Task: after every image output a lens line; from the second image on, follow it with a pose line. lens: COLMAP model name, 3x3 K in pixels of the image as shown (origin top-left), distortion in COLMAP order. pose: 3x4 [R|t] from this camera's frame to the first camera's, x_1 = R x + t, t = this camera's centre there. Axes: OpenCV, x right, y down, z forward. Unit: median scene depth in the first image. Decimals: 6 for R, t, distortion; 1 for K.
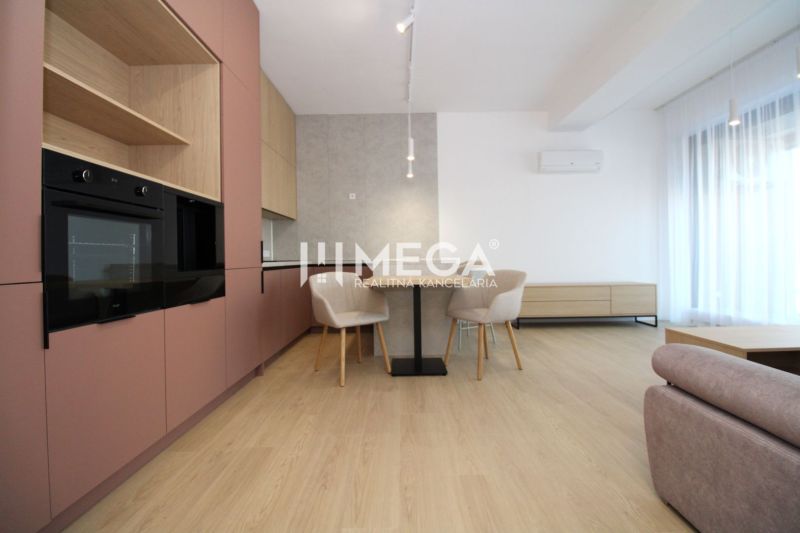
lens RADIAL K [[373.0, 0, 403.1], [0, 373.0, 260.9], [0, 0, 1]] dist [-0.002407, -0.000588]
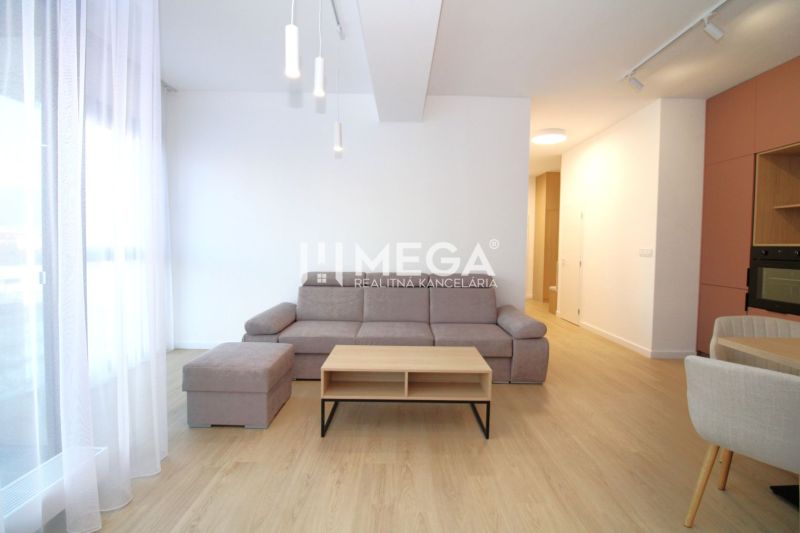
lens RADIAL K [[373.0, 0, 403.1], [0, 373.0, 260.9], [0, 0, 1]] dist [-0.002407, -0.000588]
pose [[-0.999941, 0.010563, 0.002413, 0.723086], [0.010648, 0.999188, 0.038855, -0.127865], [-0.002001, 0.038879, -0.999242, 1.544916]]
